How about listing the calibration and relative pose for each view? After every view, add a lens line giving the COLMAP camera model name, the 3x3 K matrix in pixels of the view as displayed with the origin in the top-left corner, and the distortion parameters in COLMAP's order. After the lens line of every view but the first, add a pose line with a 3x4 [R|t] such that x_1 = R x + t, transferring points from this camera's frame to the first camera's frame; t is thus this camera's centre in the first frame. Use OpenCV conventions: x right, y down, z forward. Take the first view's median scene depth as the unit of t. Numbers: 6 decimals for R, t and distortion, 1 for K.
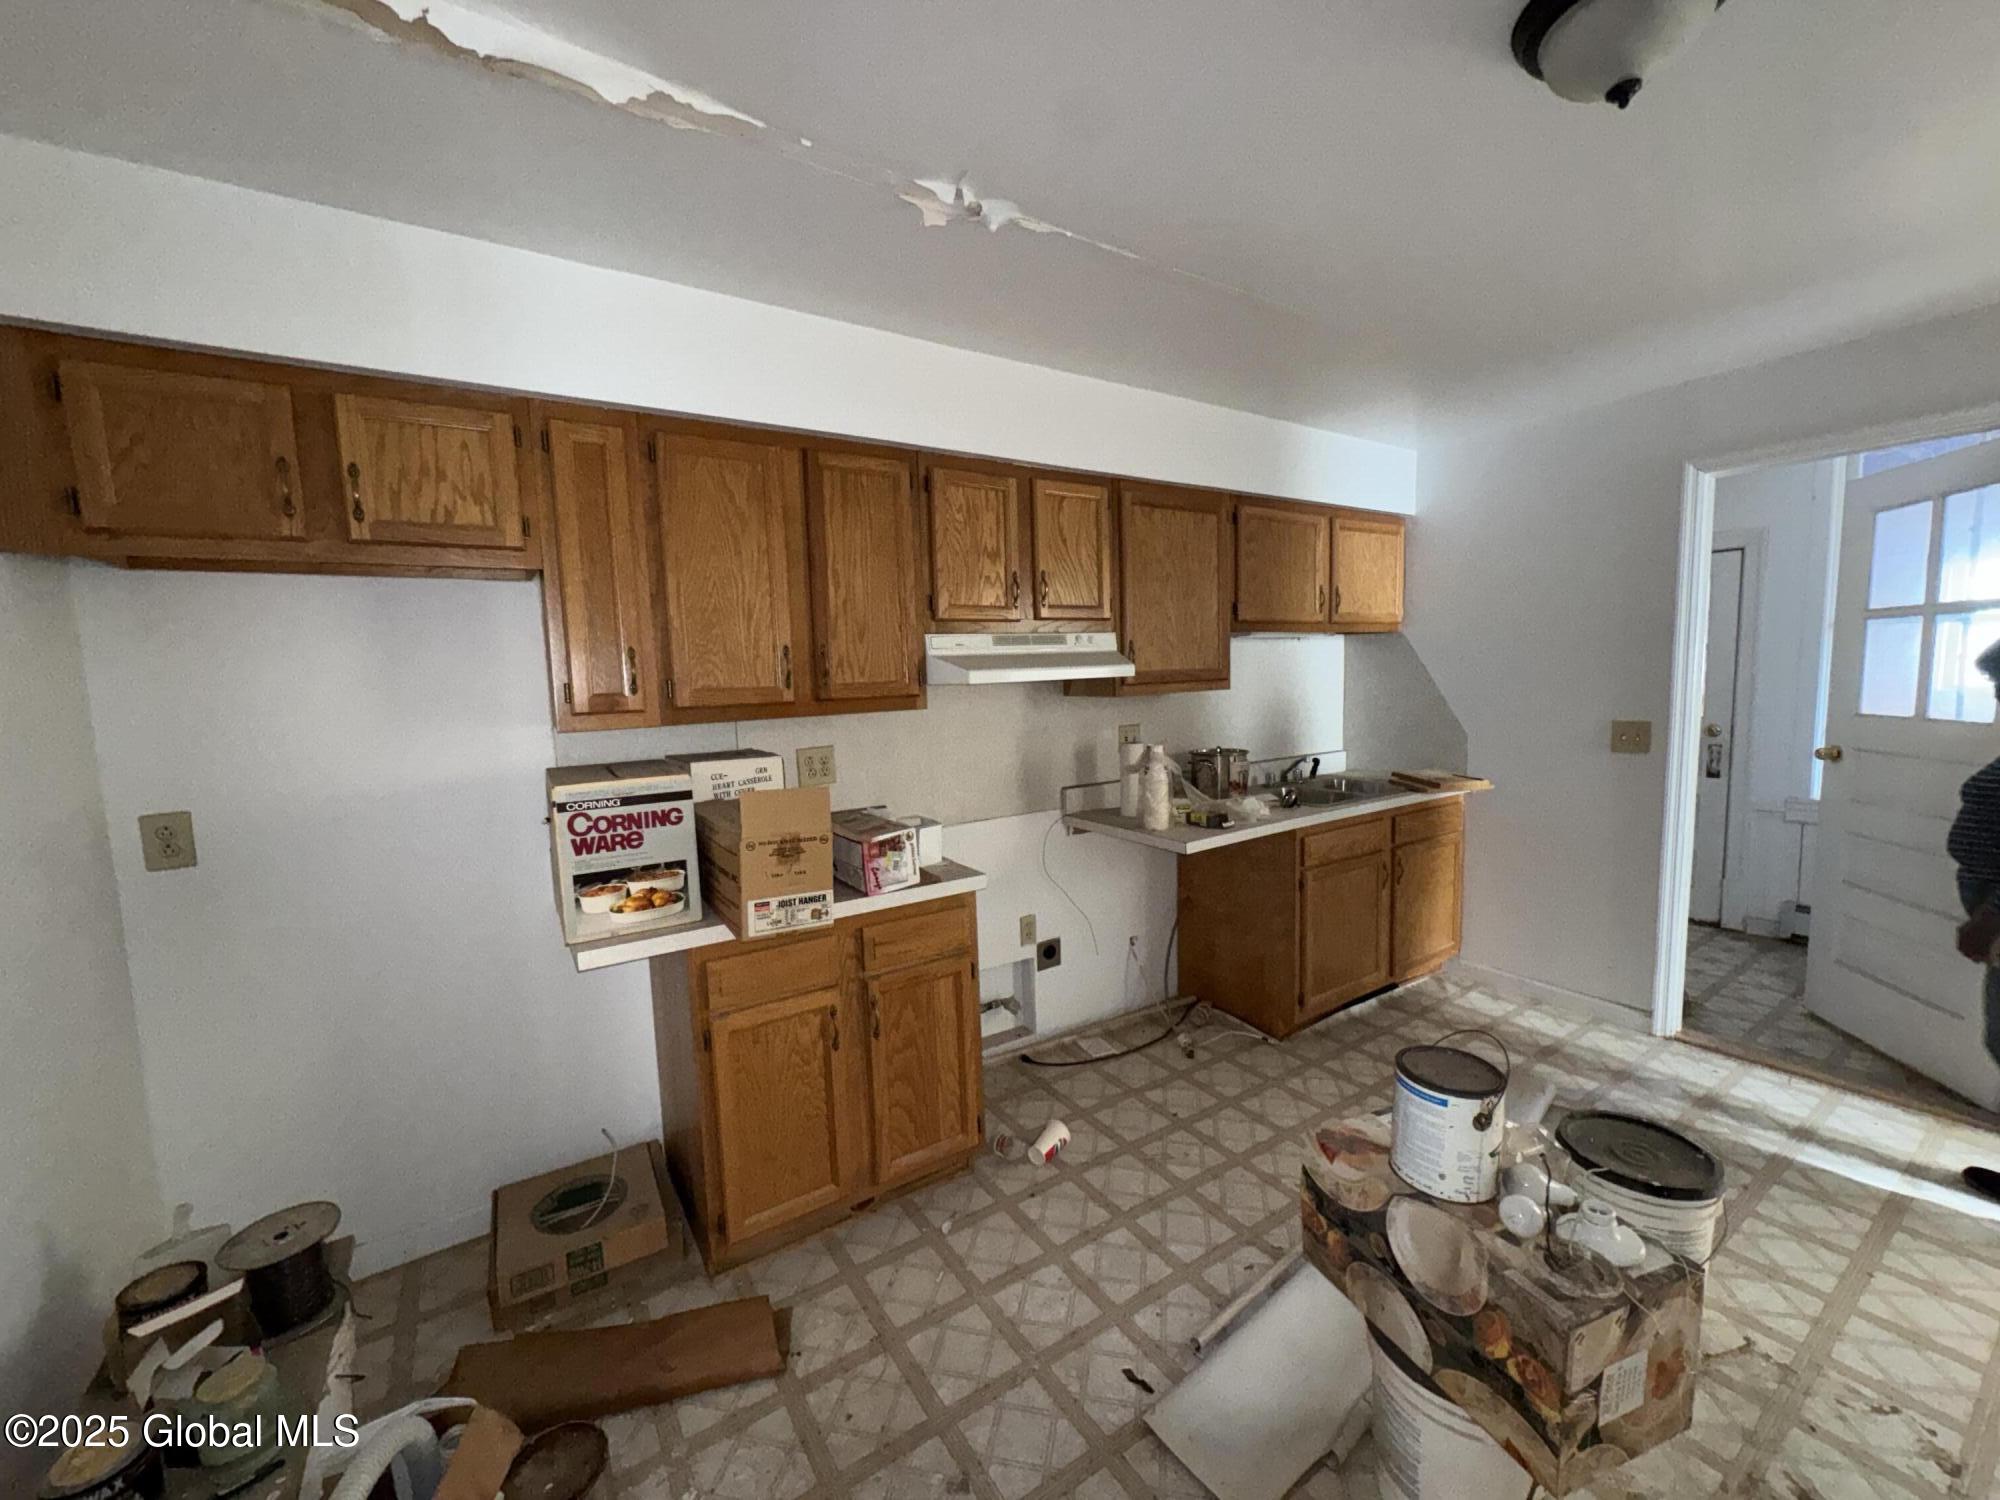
lens RADIAL K [[797.0, 0, 991.6], [0, 797.0, 758.7], [0, 0, 1]] dist [-0.003618, 0.000350]
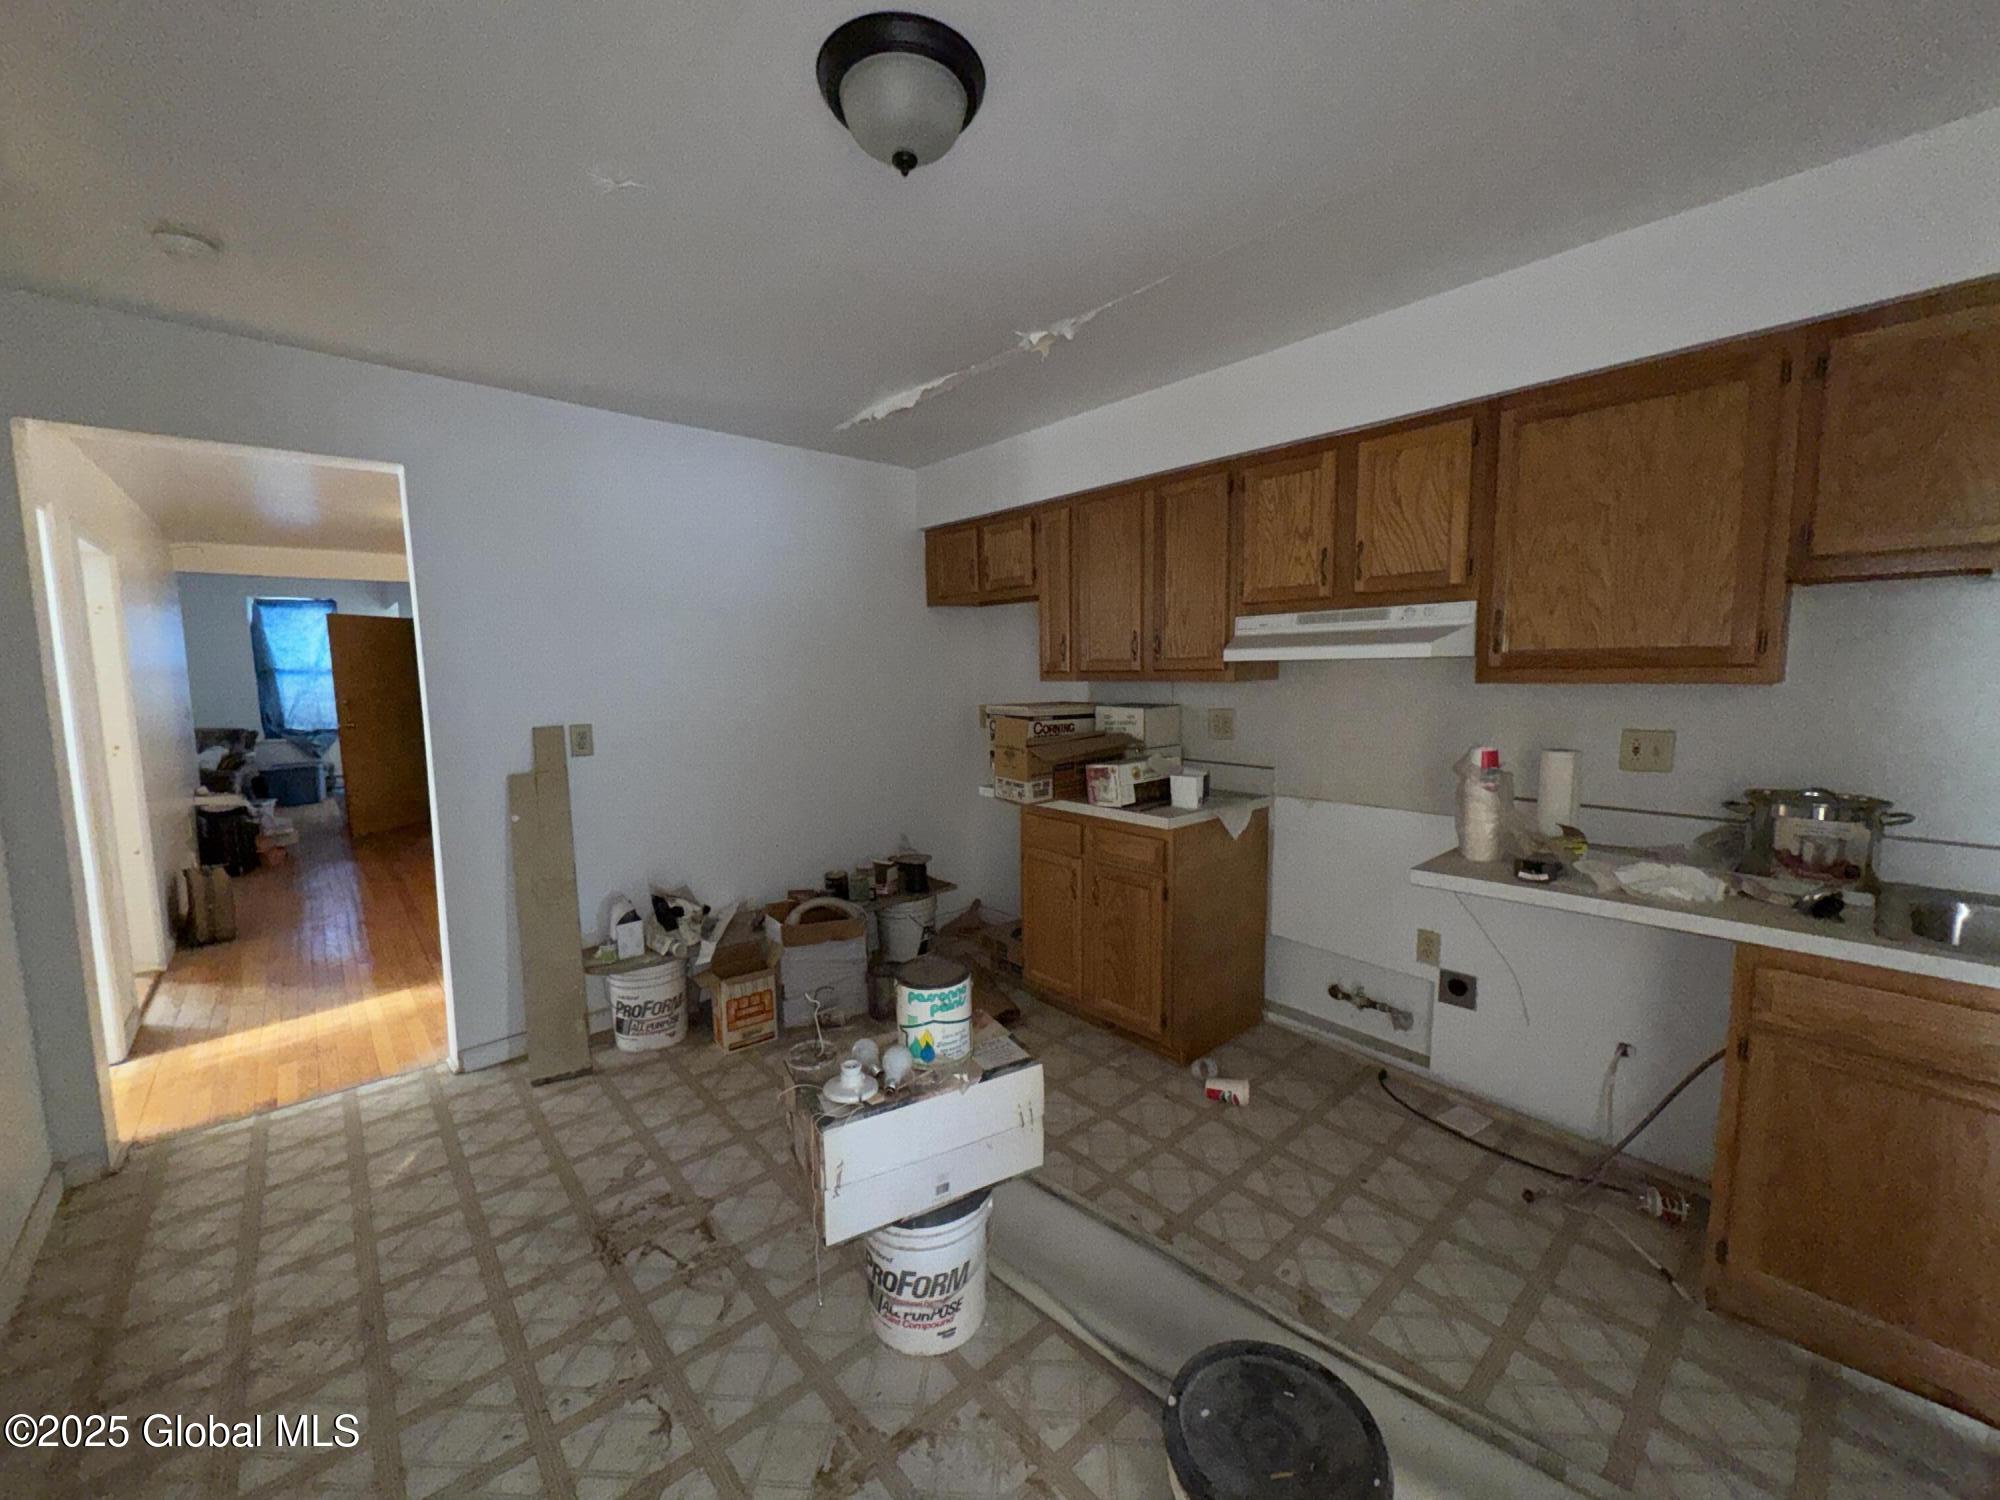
lens RADIAL K [[797.0, 0, 997.9], [0, 797.0, 750.2], [0, 0, 1]] dist [-0.003618, 0.000350]
pose [[0.140842, 0.142123, -0.979778, 1.008176], [-0.096486, 0.986902, 0.129287, -0.079671], [0.985319, 0.076326, 0.152710, 0.490281]]
